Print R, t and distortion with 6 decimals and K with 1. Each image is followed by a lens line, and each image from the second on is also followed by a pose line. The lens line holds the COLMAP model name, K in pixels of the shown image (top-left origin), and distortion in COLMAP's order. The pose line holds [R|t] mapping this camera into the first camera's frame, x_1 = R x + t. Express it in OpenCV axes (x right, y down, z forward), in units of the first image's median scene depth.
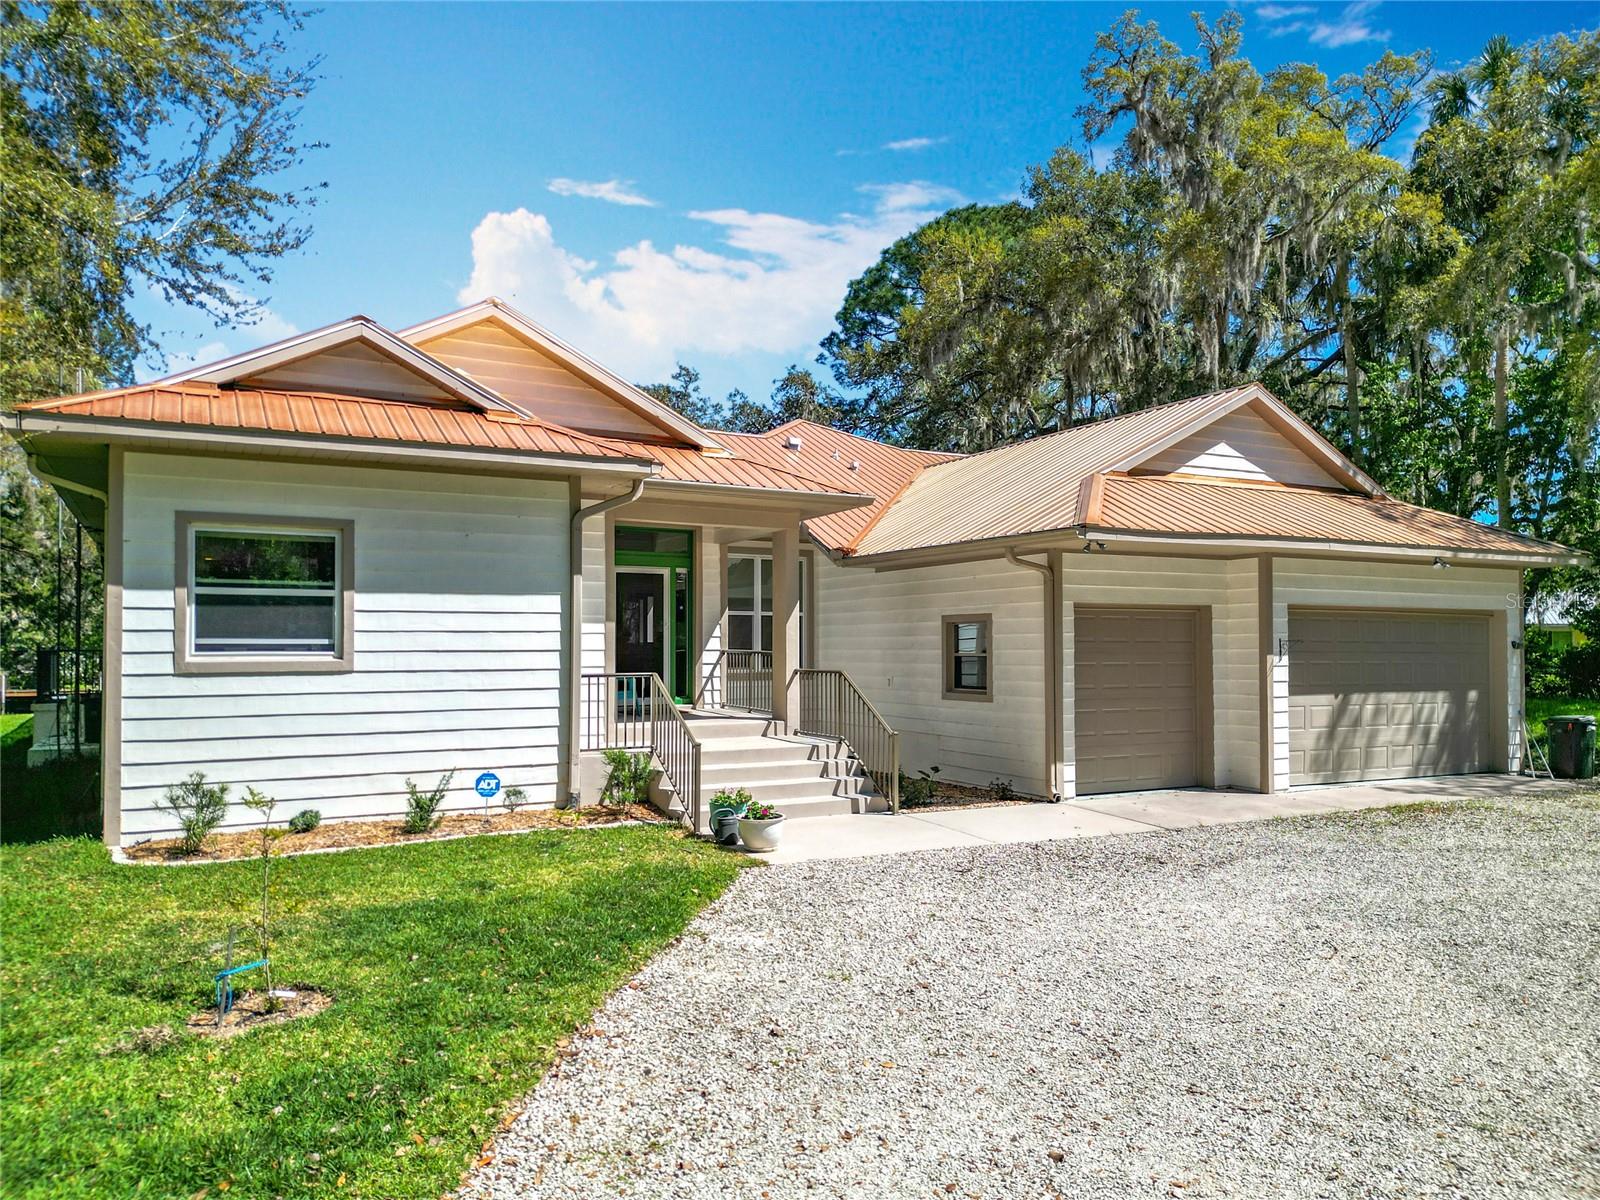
lens RADIAL K [[1128.9, 0, 792.8], [0, 1128.9, 599.4], [0, 0, 1]] dist [0.009912, -0.009549]
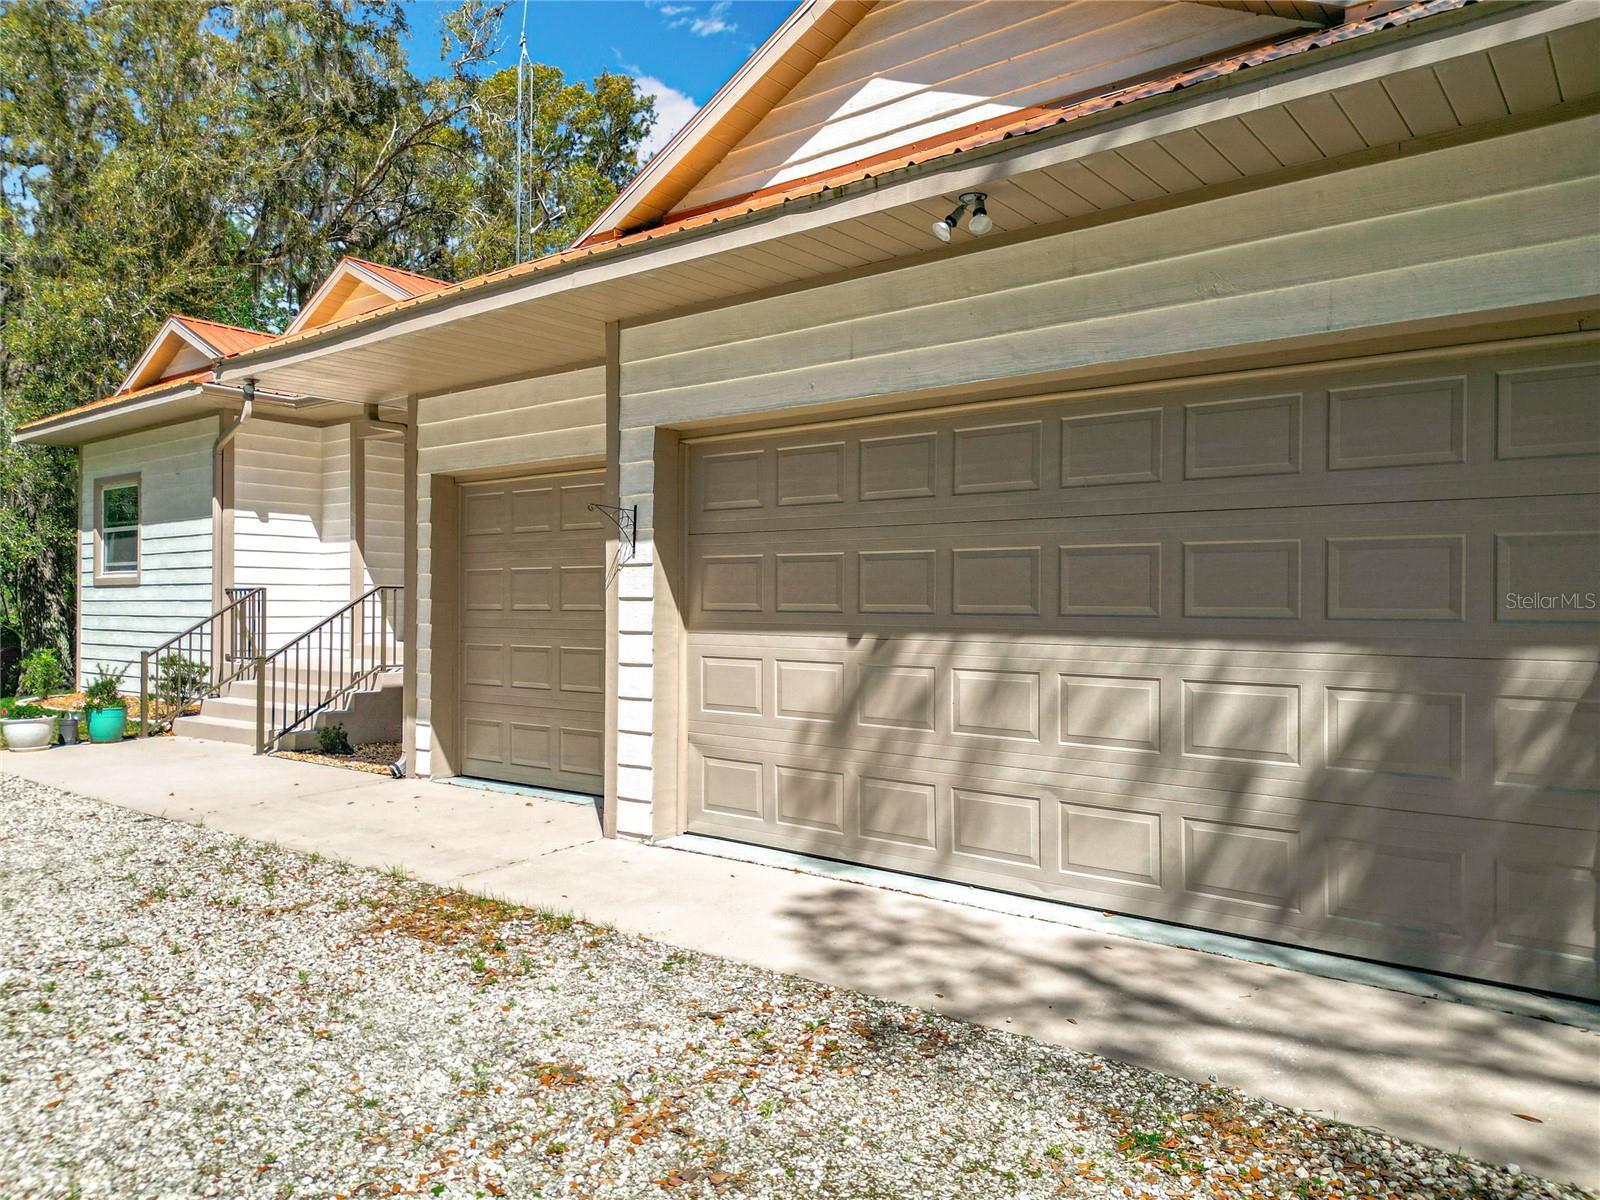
lens RADIAL K [[1128.9, 0, 798.7], [0, 1128.9, 603.9], [0, 0, 1]] dist [0.009912, -0.009549]
pose [[0.414066, 0.001053, -0.910246, 0.816724], [0.039097, 0.999056, 0.018941, 0.064595], [0.909407, -0.043431, 0.413634, 0.813132]]
